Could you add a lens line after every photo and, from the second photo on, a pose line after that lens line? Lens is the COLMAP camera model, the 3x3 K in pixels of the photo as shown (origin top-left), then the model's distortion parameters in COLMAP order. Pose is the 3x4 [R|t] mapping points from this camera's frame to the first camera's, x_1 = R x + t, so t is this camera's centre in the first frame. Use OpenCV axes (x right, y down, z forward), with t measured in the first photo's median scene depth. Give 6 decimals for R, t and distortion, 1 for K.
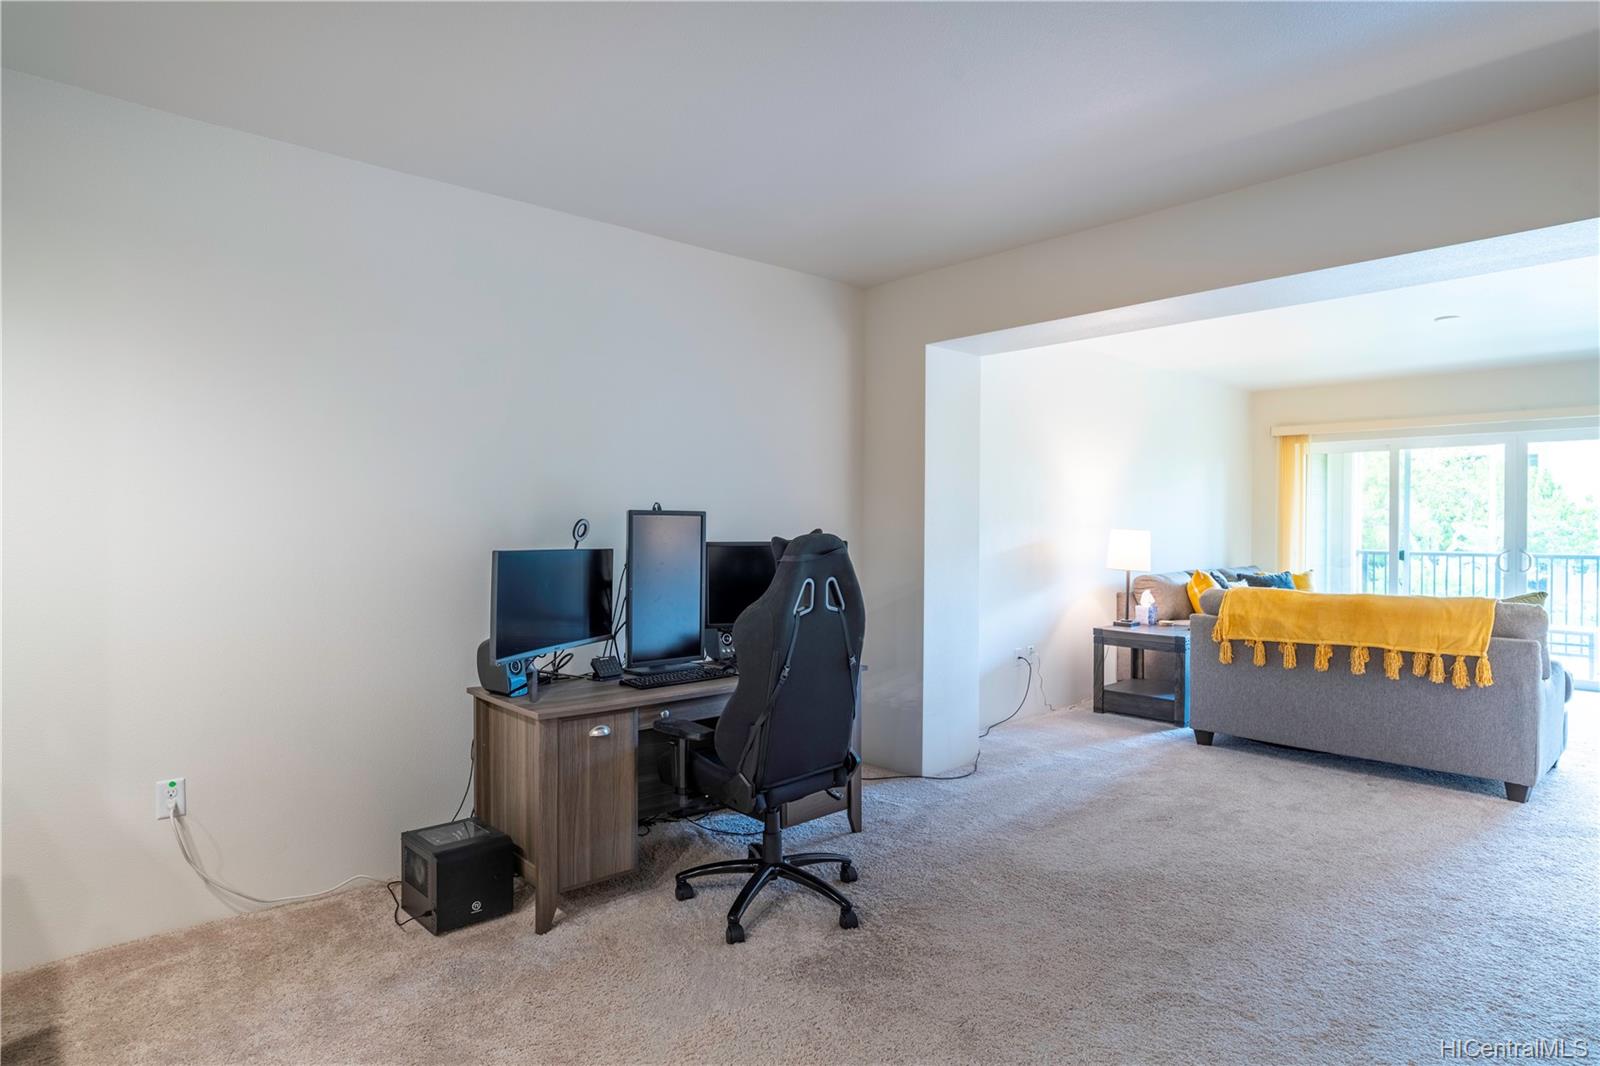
lens RADIAL K [[881.0, 0, 800.0], [0, 881.0, 533.0], [0, 0, 1]] dist [-0.049098, 0.027395]
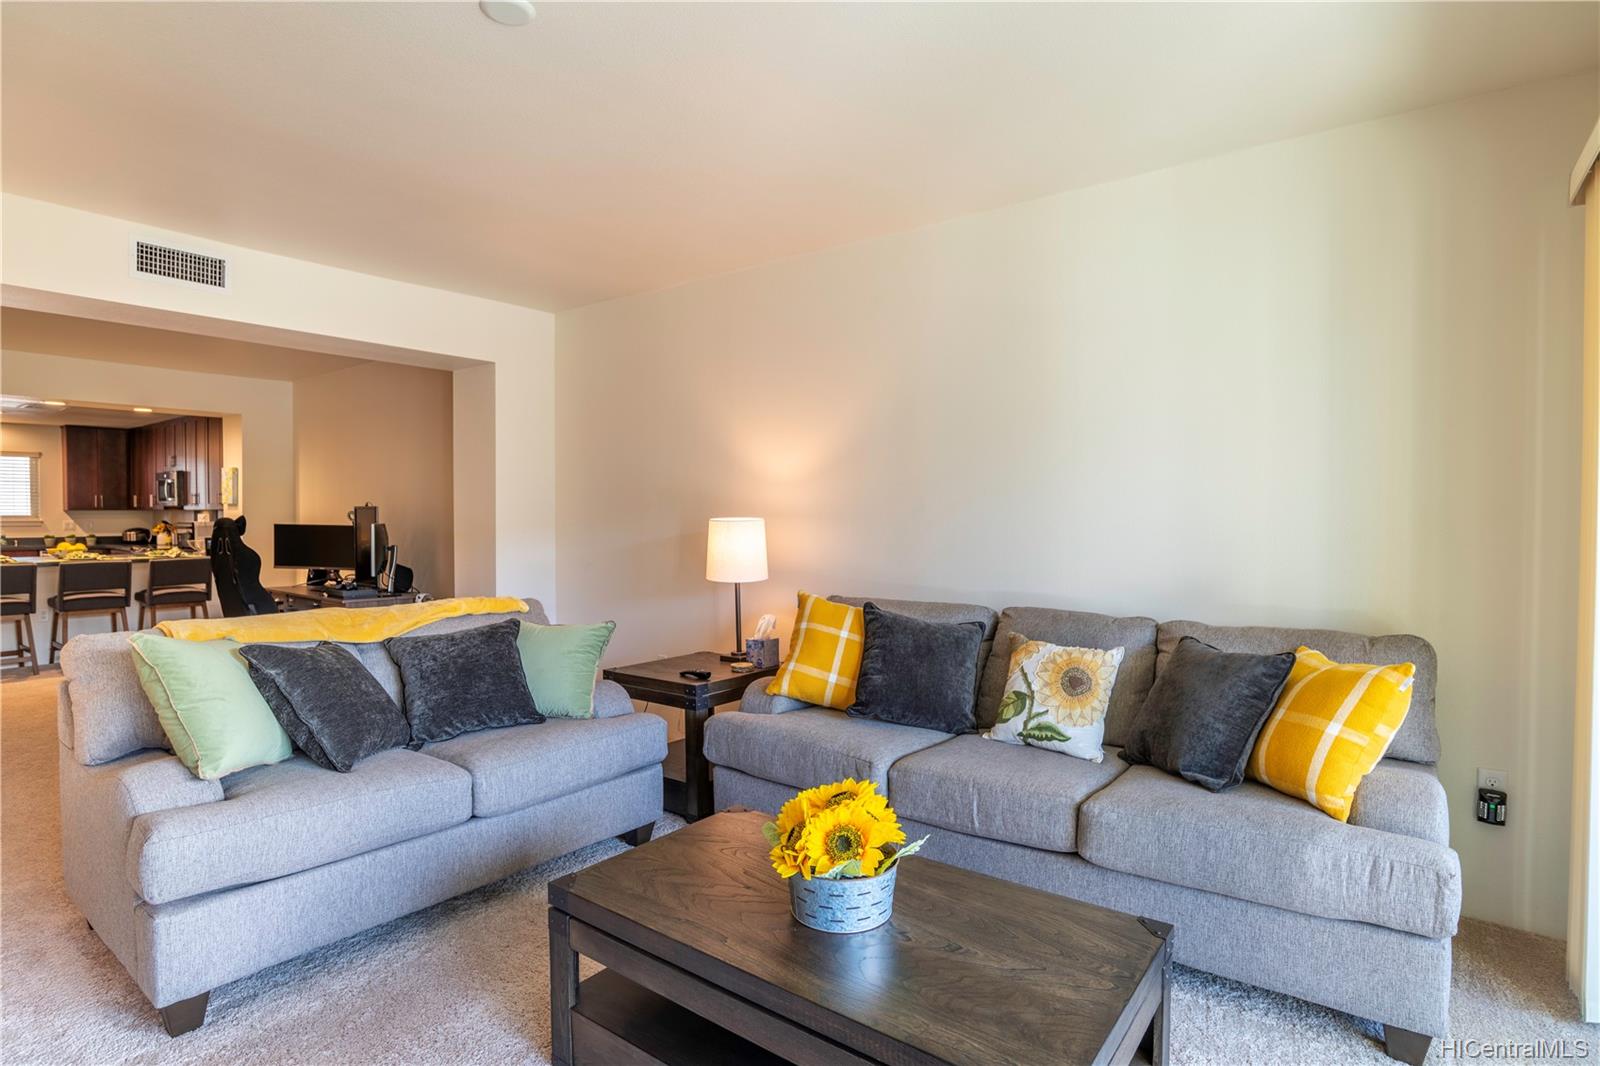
lens RADIAL K [[814.4, 0, 800.0], [0, 814.4, 533.0], [0, 0, 1]] dist [-0.058571, 0.027257]
pose [[0.179095, 0.018030, -0.983667, 1.757522], [-0.009366, 0.999818, 0.016621, -0.006203], [0.983787, 0.006236, 0.179231, 1.625493]]
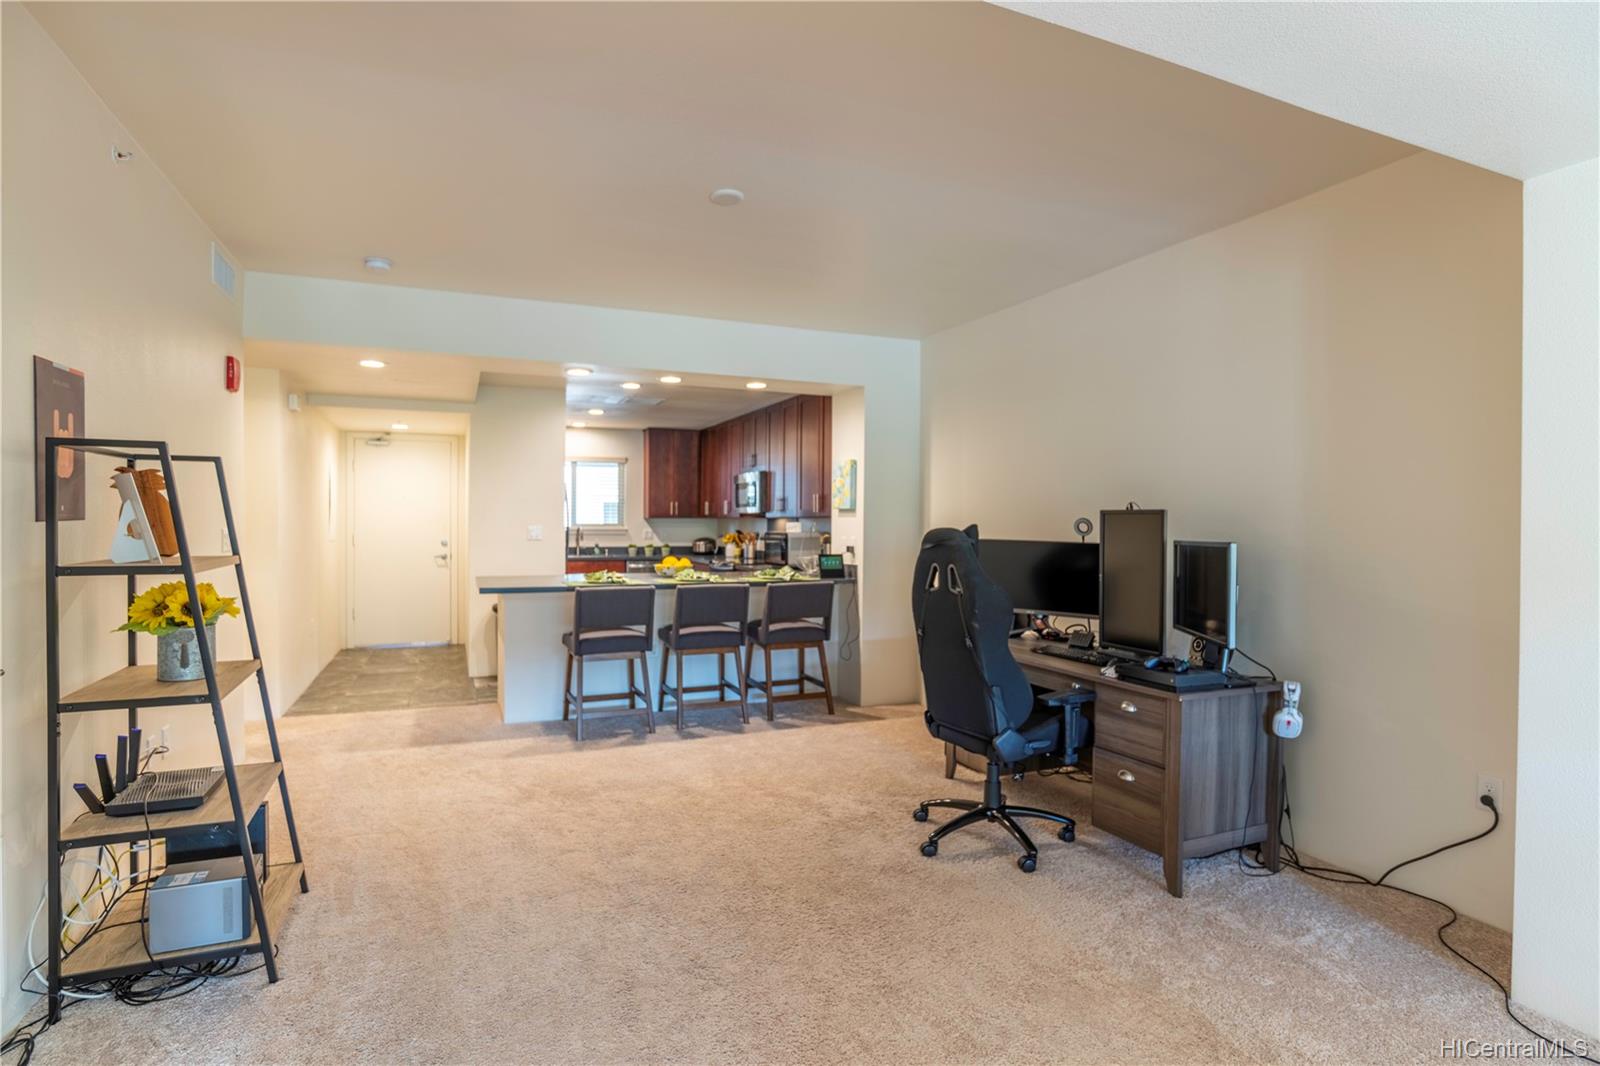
lens RADIAL K [[814.4, 0, 800.0], [0, 814.4, 533.0], [0, 0, 1]] dist [-0.058571, 0.027257]
pose [[-0.328103, 0.004483, -0.944631, 0.932265], [-0.014944, 0.999839, 0.009936, -0.001248], [0.944524, 0.017377, -0.327983, 0.940023]]
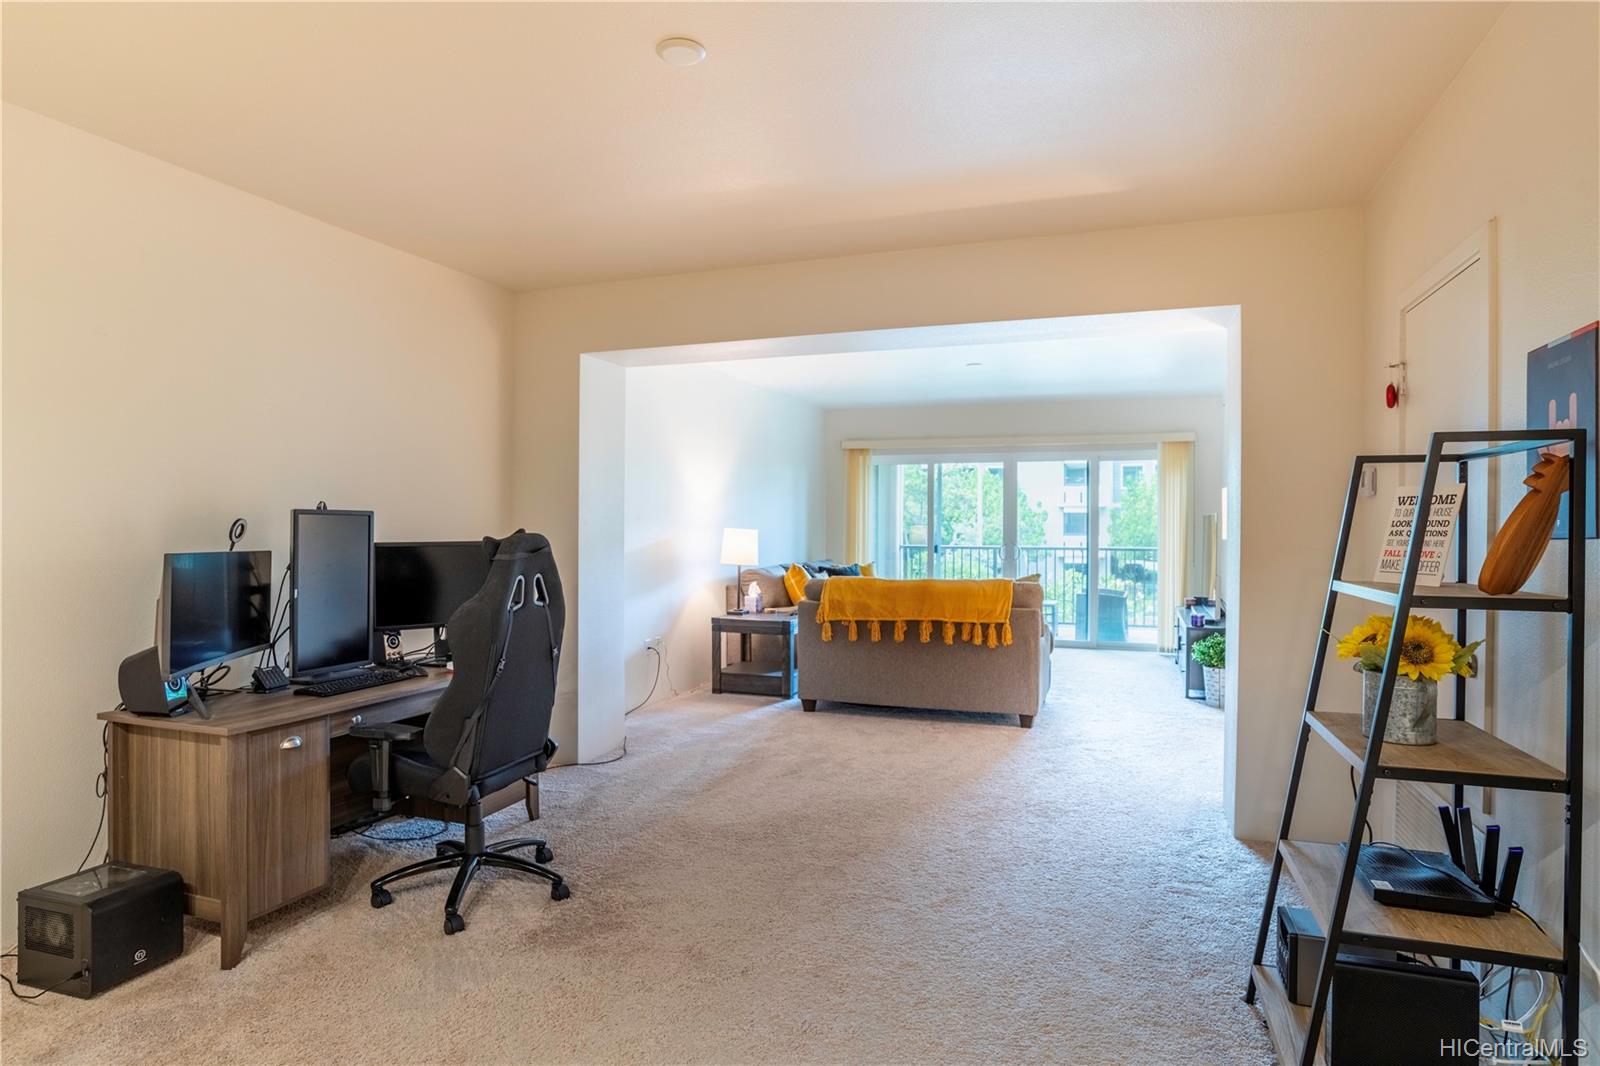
lens RADIAL K [[881.0, 0, 800.0], [0, 881.0, 533.0], [0, 0, 1]] dist [-0.049098, 0.027395]
pose [[0.886540, -0.004664, 0.462628, -0.141506], [0.004522, 0.999989, 0.001416, 0.000390], [-0.462629, 0.000836, 0.886552, -0.070637]]
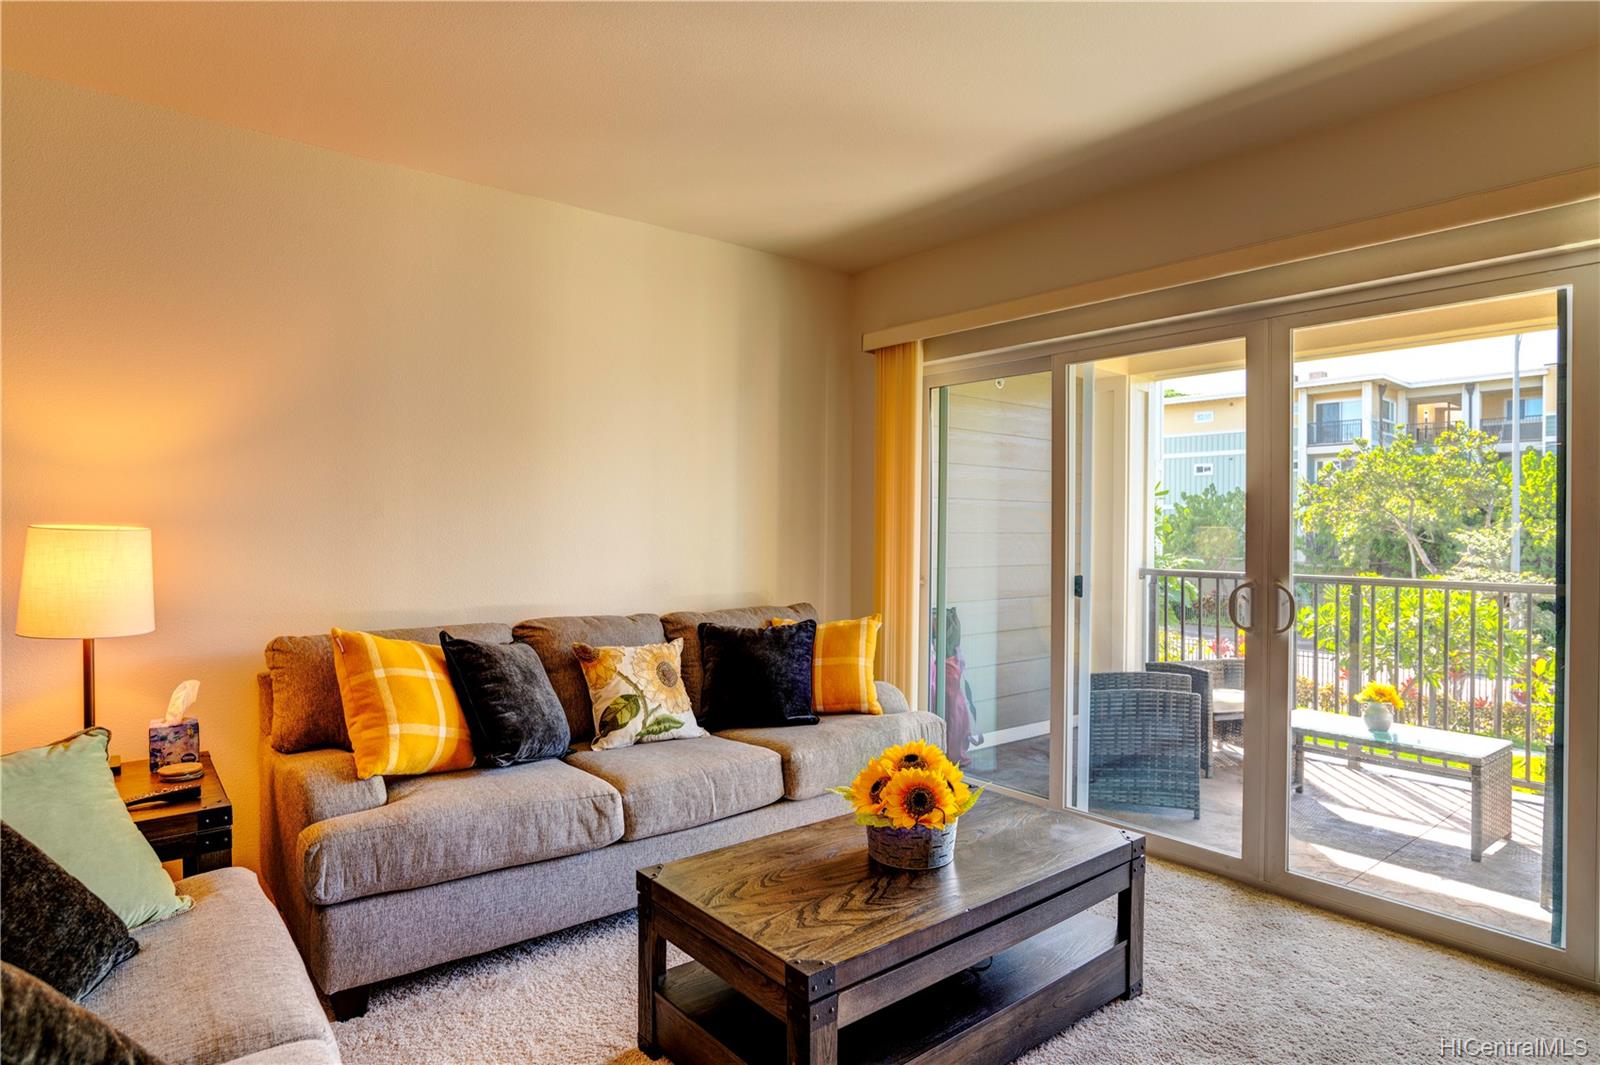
lens RADIAL K [[881.0, 0, 800.0], [0, 881.0, 532.5], [0, 0, 1]] dist [-0.049098, 0.027395]
pose [[0.998630, 0.002821, -0.052244, 1.240424], [-0.003145, 0.999976, -0.006123, 0.001753], [0.052225, 0.006279, 0.998616, 1.106785]]
